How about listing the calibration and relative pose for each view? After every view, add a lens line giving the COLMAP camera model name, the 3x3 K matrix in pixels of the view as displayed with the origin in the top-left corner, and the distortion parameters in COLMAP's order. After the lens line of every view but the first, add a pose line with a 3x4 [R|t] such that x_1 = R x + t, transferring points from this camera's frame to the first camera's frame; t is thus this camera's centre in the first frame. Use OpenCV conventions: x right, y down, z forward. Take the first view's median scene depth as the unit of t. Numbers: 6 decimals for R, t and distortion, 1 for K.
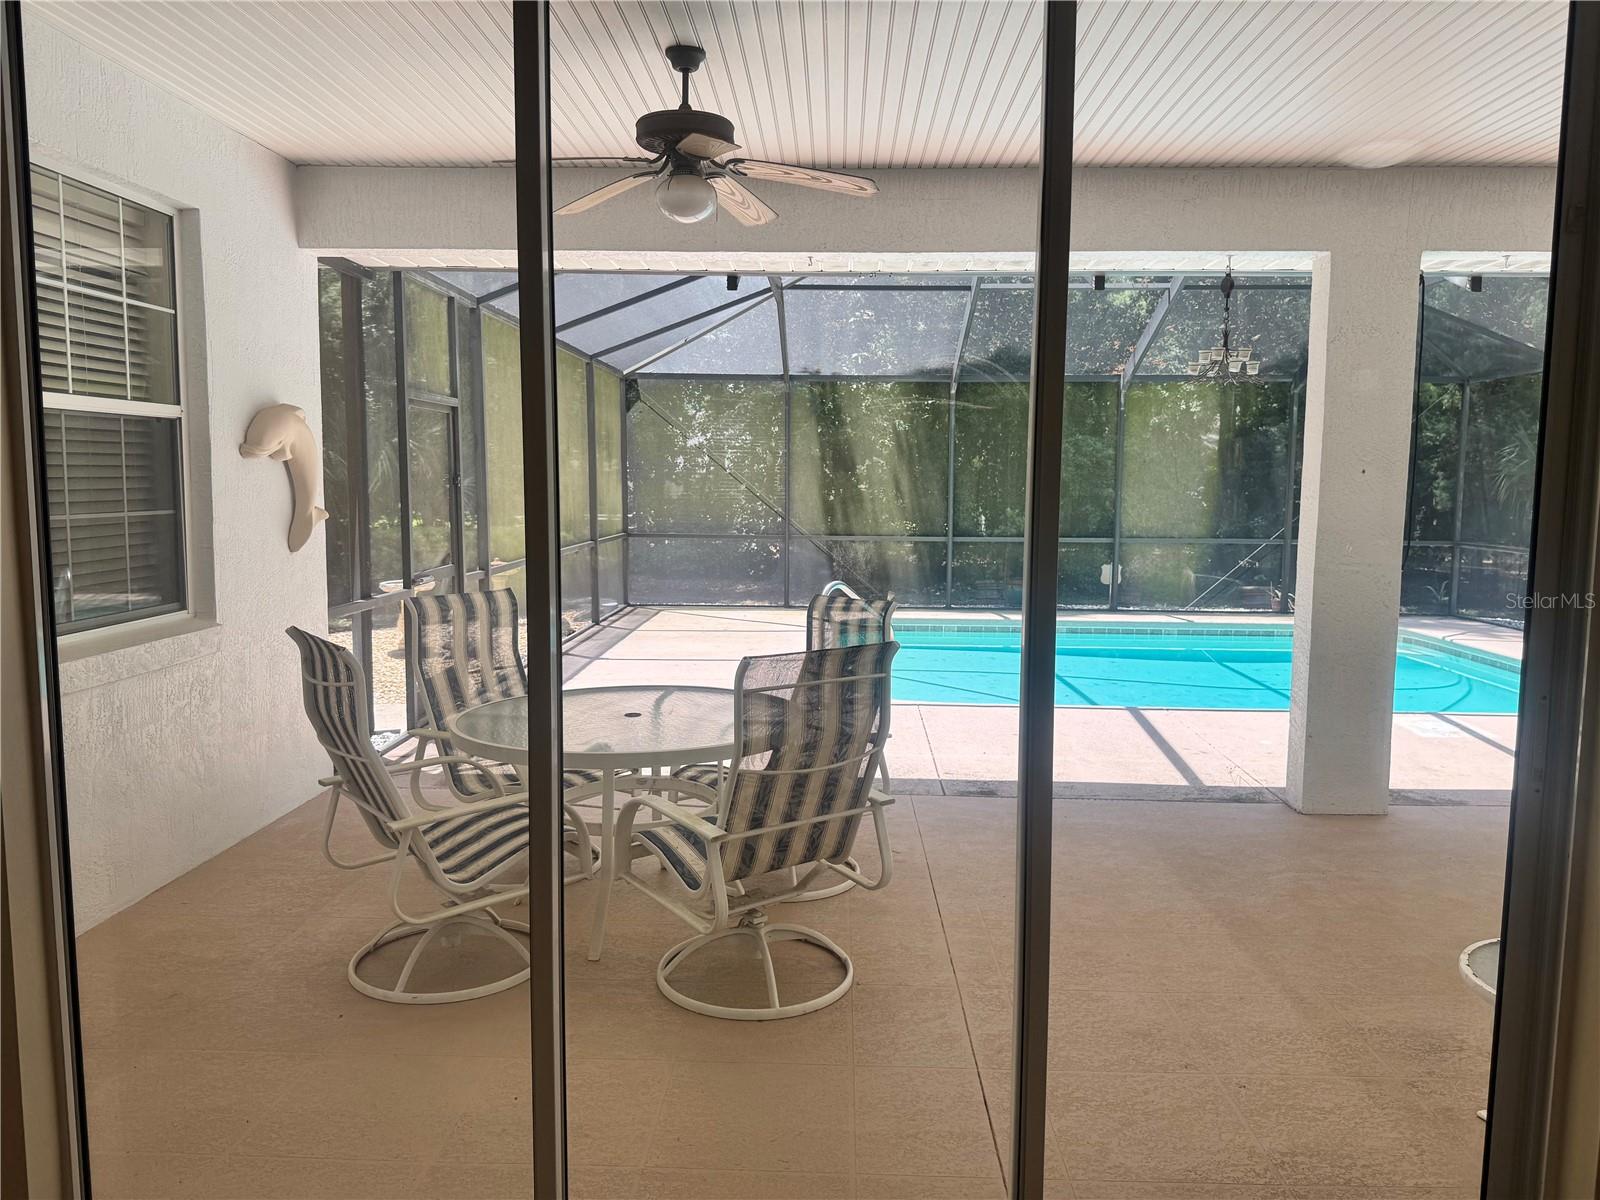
lens RADIAL K [[1133.1, 0, 794.0], [0, 1133.1, 595.5], [0, 0, 1]] dist [0.068870, -0.083213]
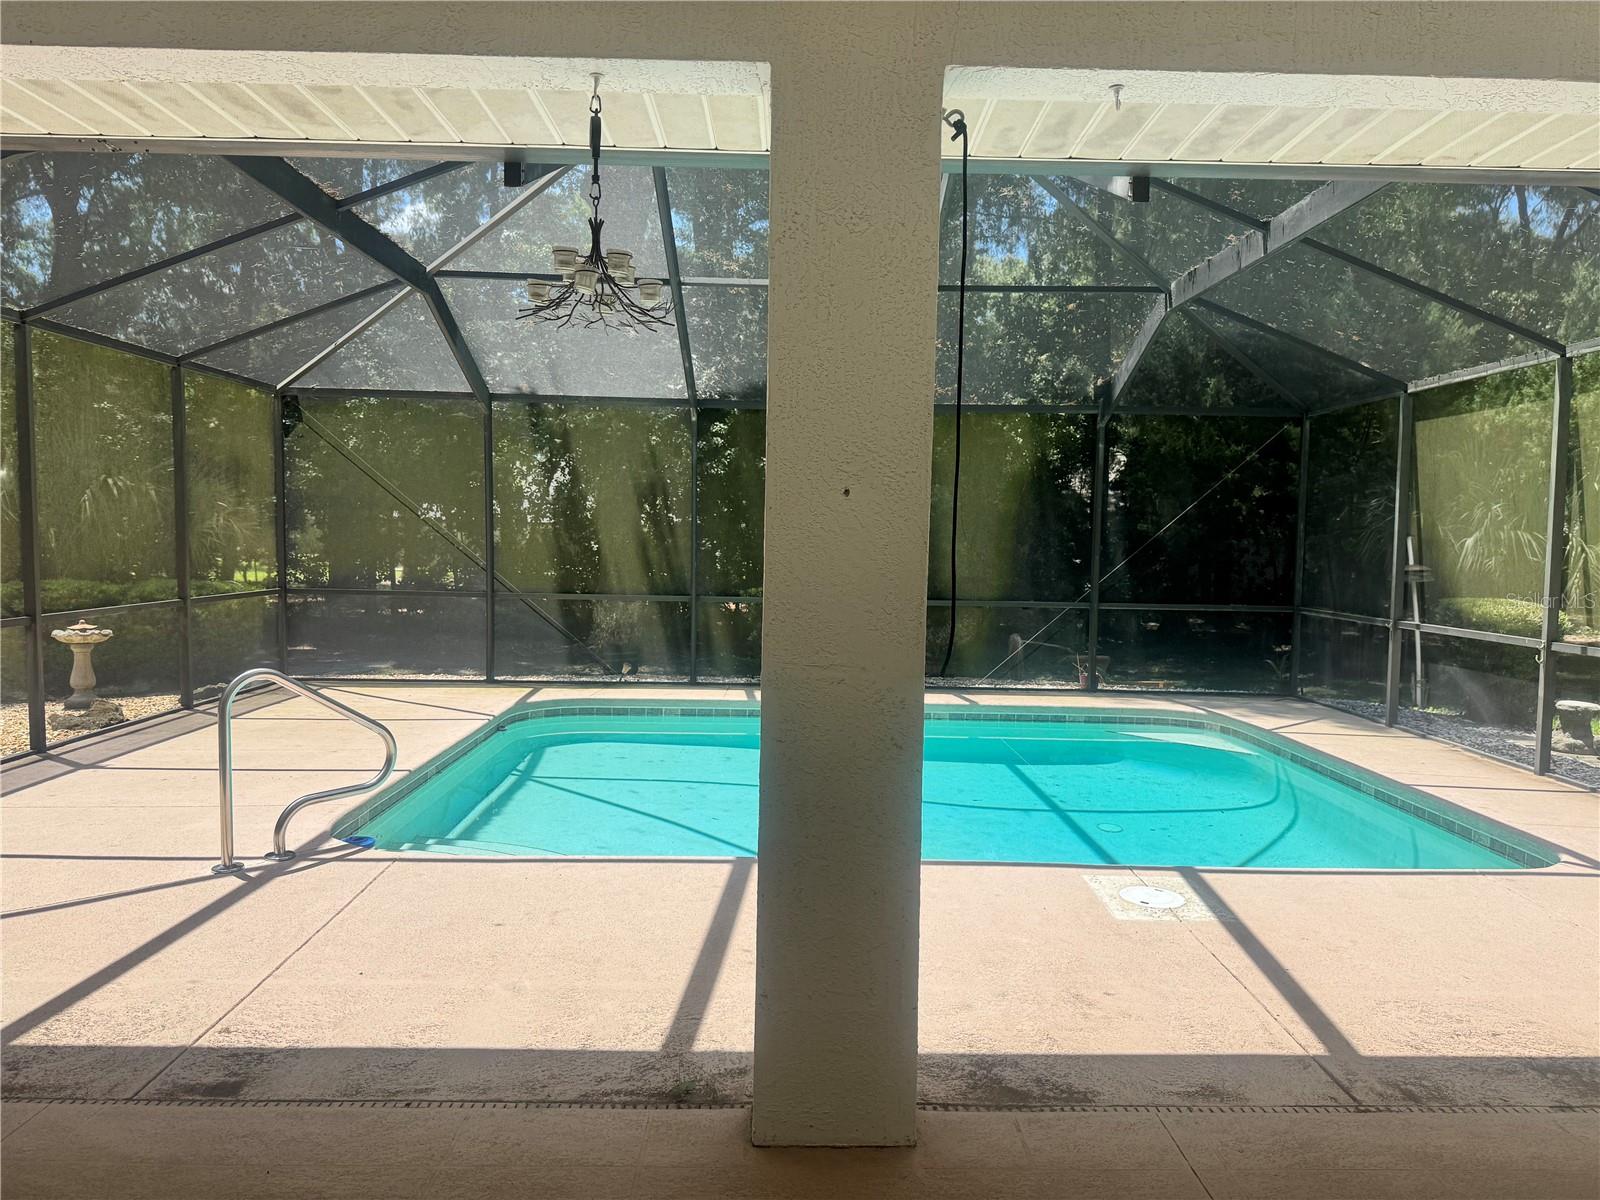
lens RADIAL K [[1133.1, 0, 809.7], [0, 1133.1, 599.8], [0, 0, 1]] dist [0.068870, -0.083213]
pose [[0.998350, 0.005316, 0.057169, 0.207128], [-0.002554, 0.998830, -0.048289, -0.012922], [-0.057359, 0.048063, 0.997196, 0.227918]]
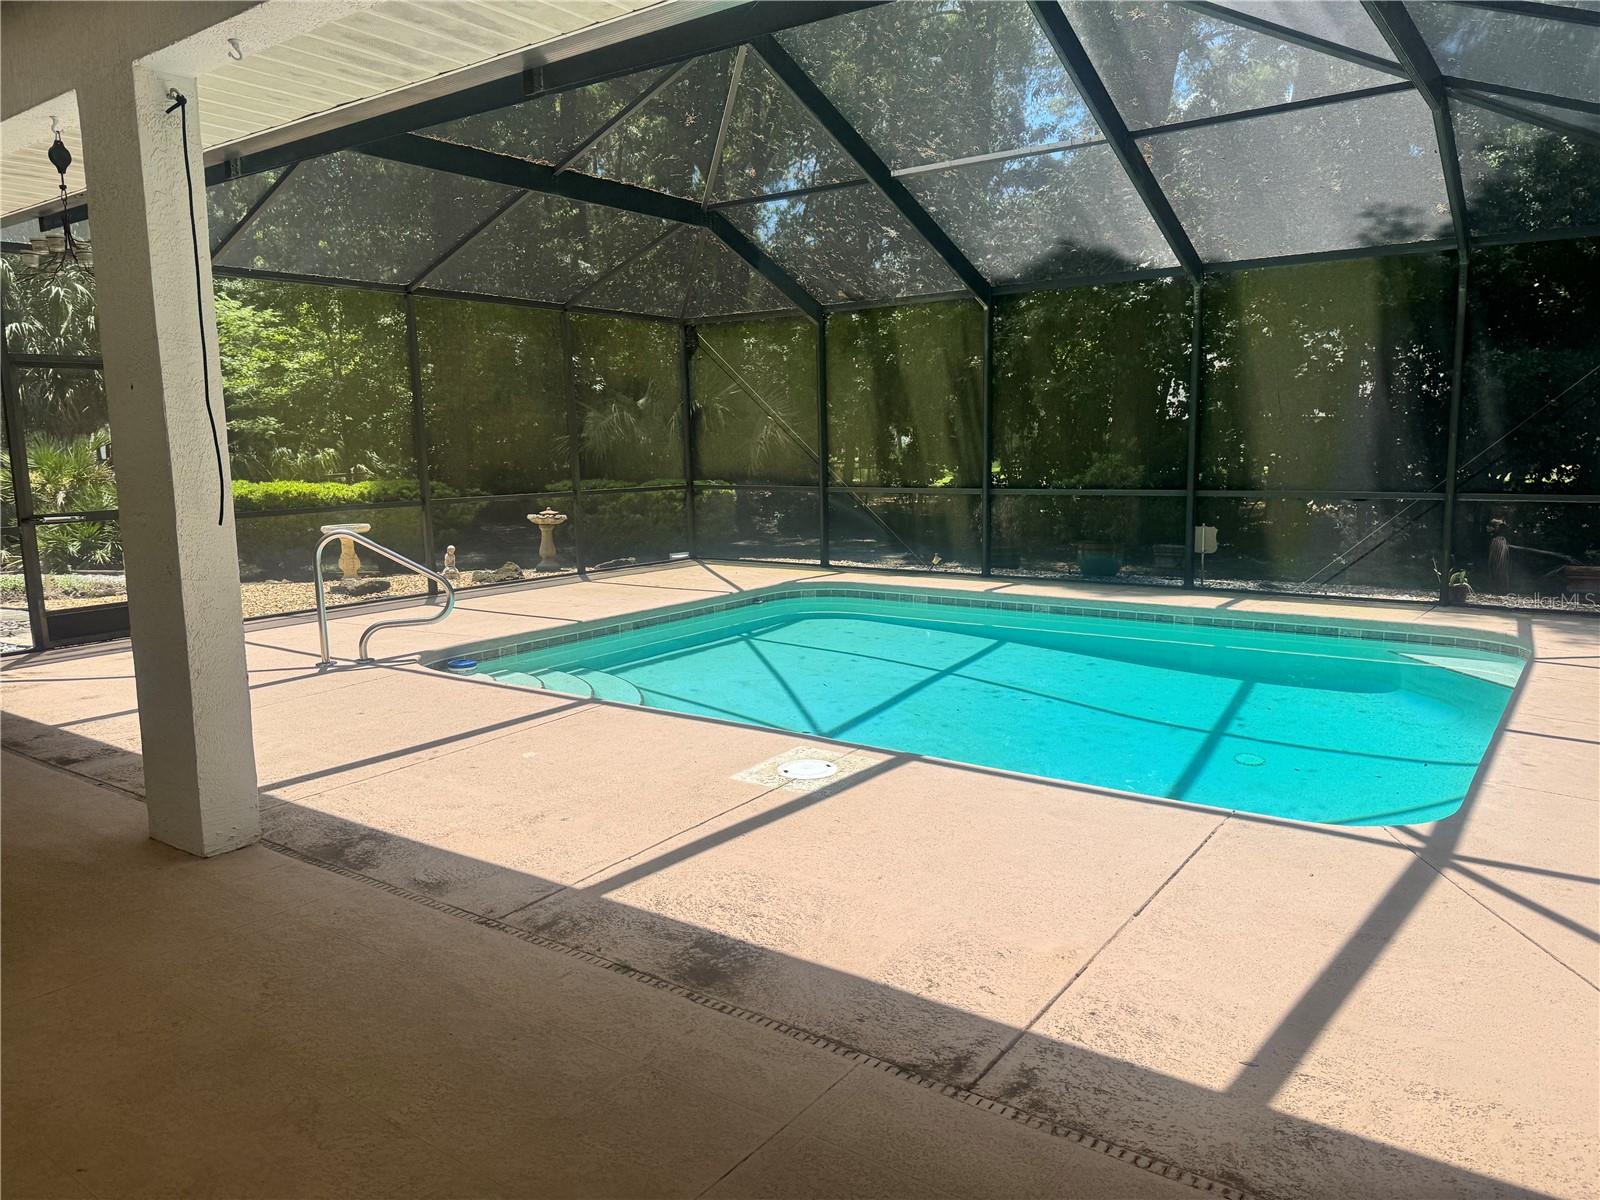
lens RADIAL K [[1133.1, 0, 794.8], [0, 1133.1, 603.9], [0, 0, 1]] dist [0.068870, -0.083213]
pose [[0.827031, 0.058089, -0.559147, 0.561866], [-0.037749, 0.998140, 0.047862, -0.004448], [0.560887, -0.018476, 0.827686, 0.298158]]
